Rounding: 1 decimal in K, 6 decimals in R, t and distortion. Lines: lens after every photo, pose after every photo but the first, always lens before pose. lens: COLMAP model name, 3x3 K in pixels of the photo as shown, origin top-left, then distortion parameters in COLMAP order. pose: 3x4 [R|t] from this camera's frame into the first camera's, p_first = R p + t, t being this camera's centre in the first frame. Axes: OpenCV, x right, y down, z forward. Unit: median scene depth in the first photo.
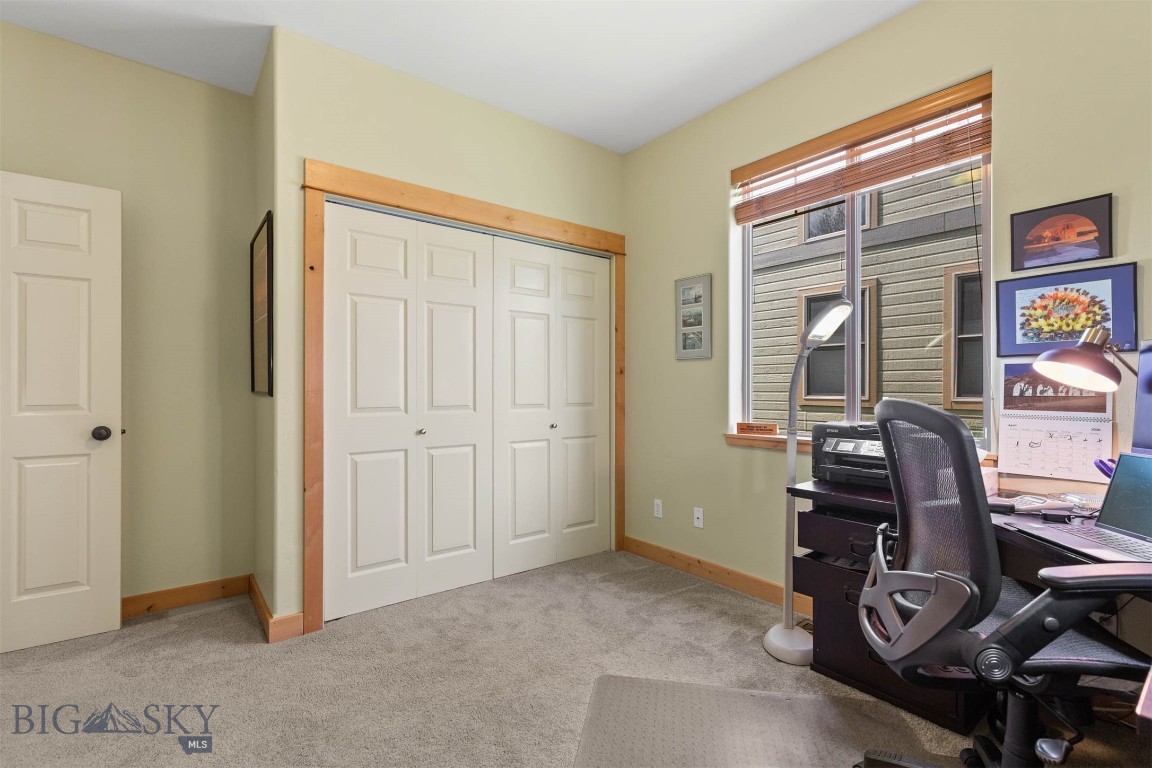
lens RADIAL K [[518.5, 0, 564.8], [0, 518.5, 388.0], [0, 0, 1]] dist [0.009467, -0.002998]
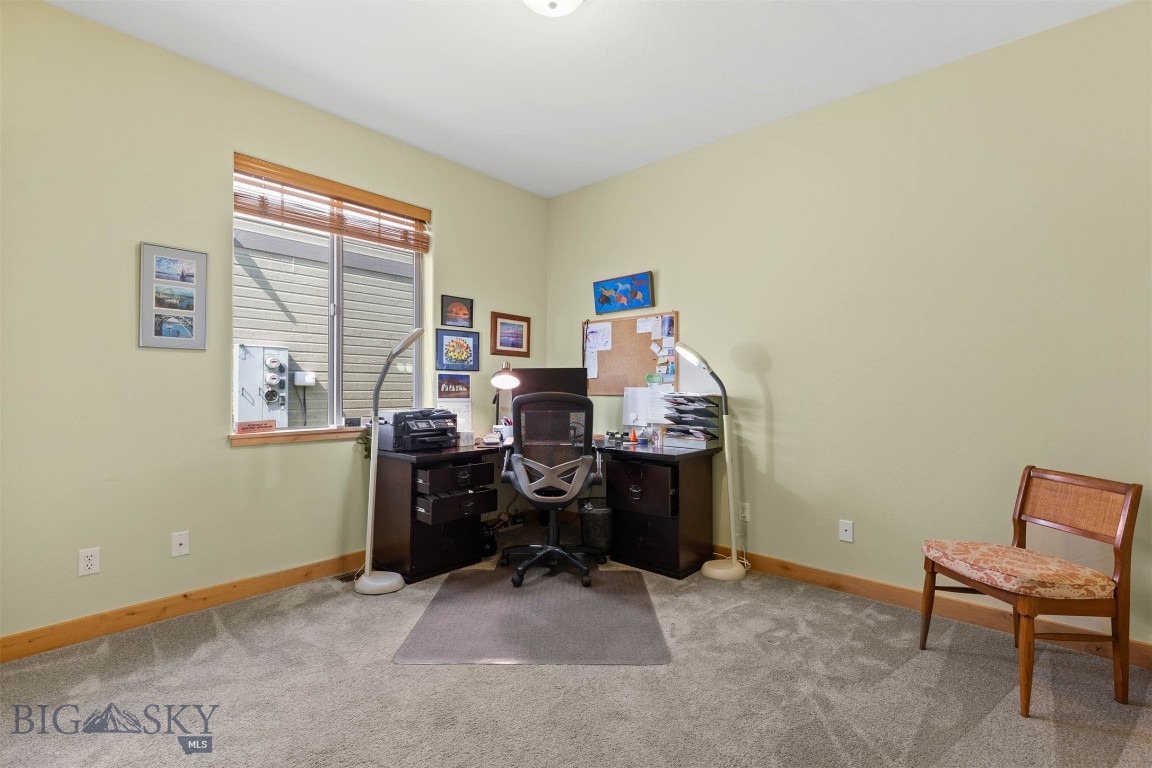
lens RADIAL K [[518.5, 0, 567.4], [0, 518.5, 381.8], [0, 0, 1]] dist [0.009467, -0.002998]
pose [[-0.172642, 0.019035, 0.984801, -0.875243], [0.001547, 0.999817, -0.019054, 0.015414], [-0.984983, -0.001766, -0.172640, 0.718717]]
